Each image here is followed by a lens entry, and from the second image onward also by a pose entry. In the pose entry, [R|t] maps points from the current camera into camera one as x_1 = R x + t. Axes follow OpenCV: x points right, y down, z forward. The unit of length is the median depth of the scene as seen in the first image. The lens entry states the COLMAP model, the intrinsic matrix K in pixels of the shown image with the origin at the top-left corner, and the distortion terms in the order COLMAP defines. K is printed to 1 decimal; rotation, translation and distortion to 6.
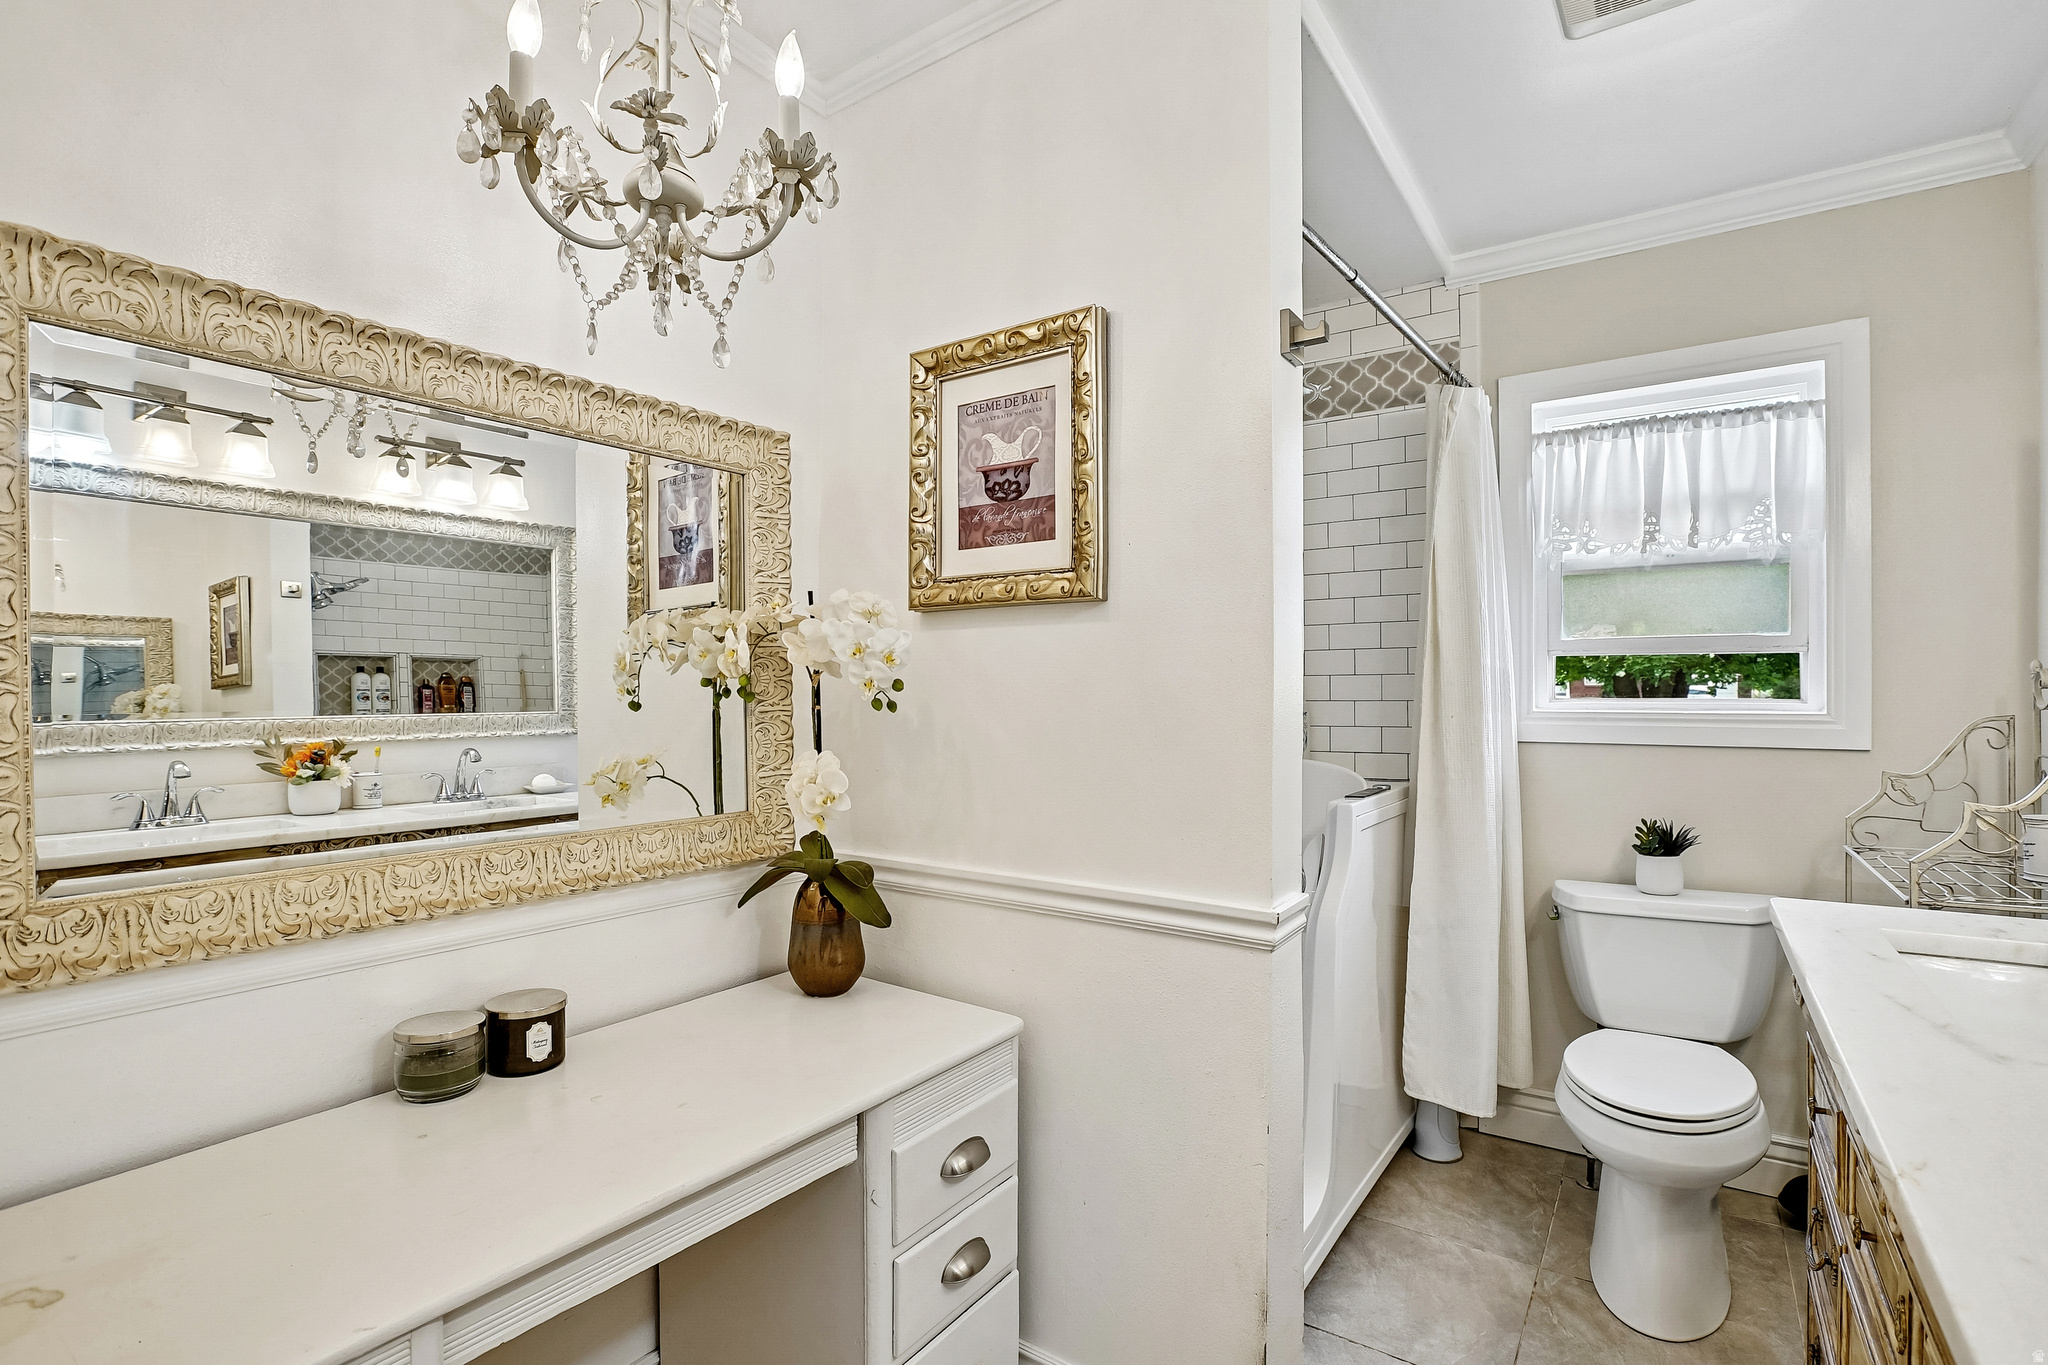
lens RADIAL K [[951.3, 0, 1032.5], [0, 951.3, 673.0], [0, 0, 1]] dist [-0.069306, 0.028261]
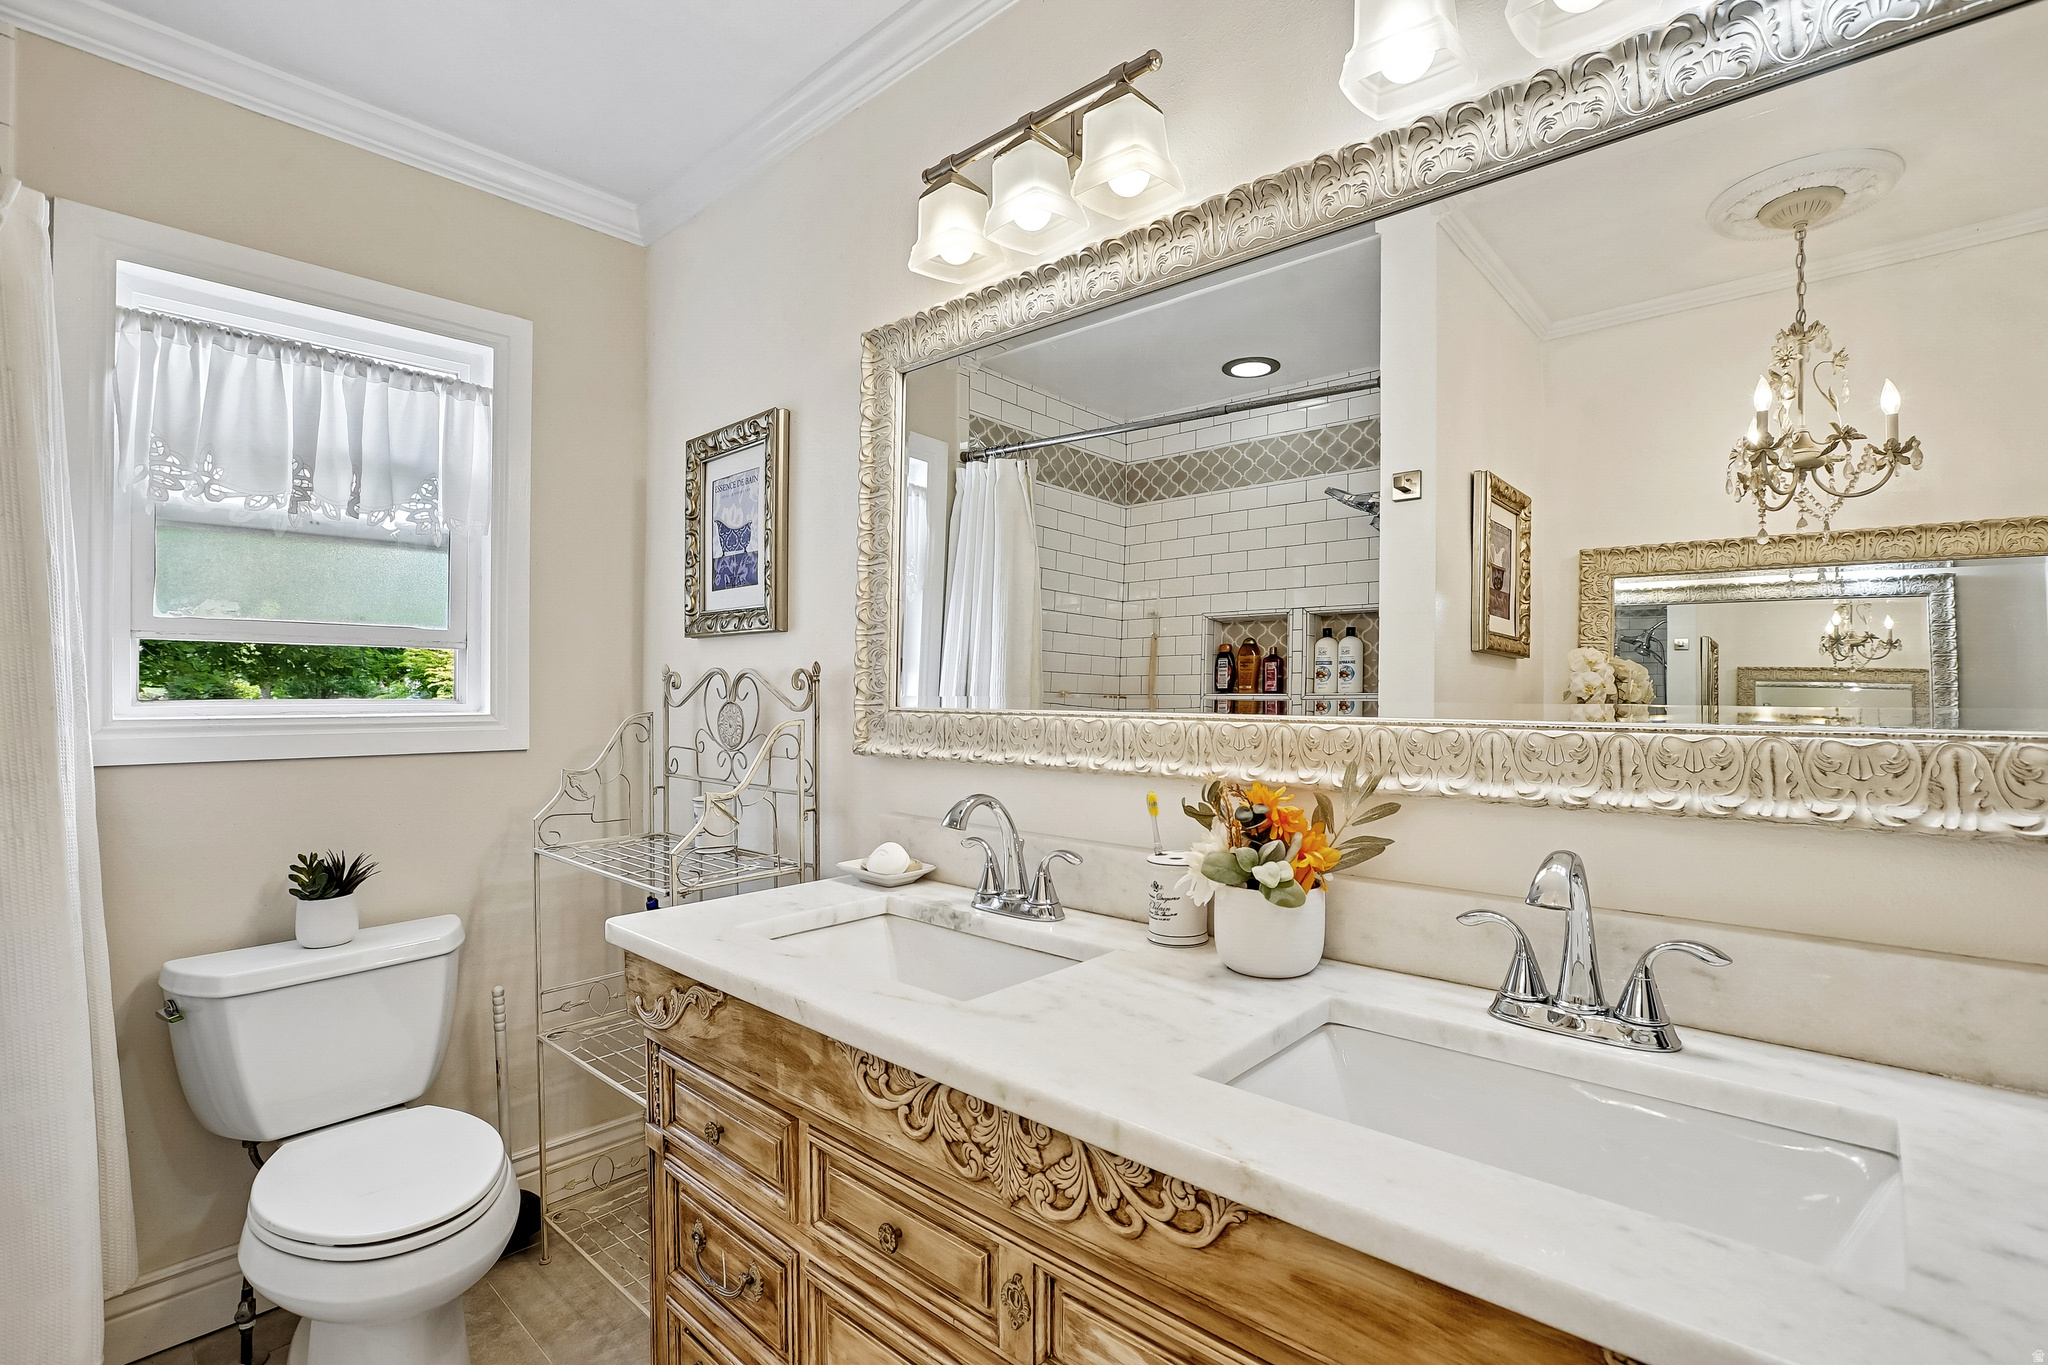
lens RADIAL K [[955.5, 0, 1040.1], [0, 955.5, 690.3], [0, 0, 1]] dist [-0.049202, 0.018380]
pose [[0.136228, 0.003493, 0.990671, -0.032625], [-0.022231, 0.999753, -0.000468, 0.006101], [-0.990428, -0.021960, 0.136271, 0.273015]]
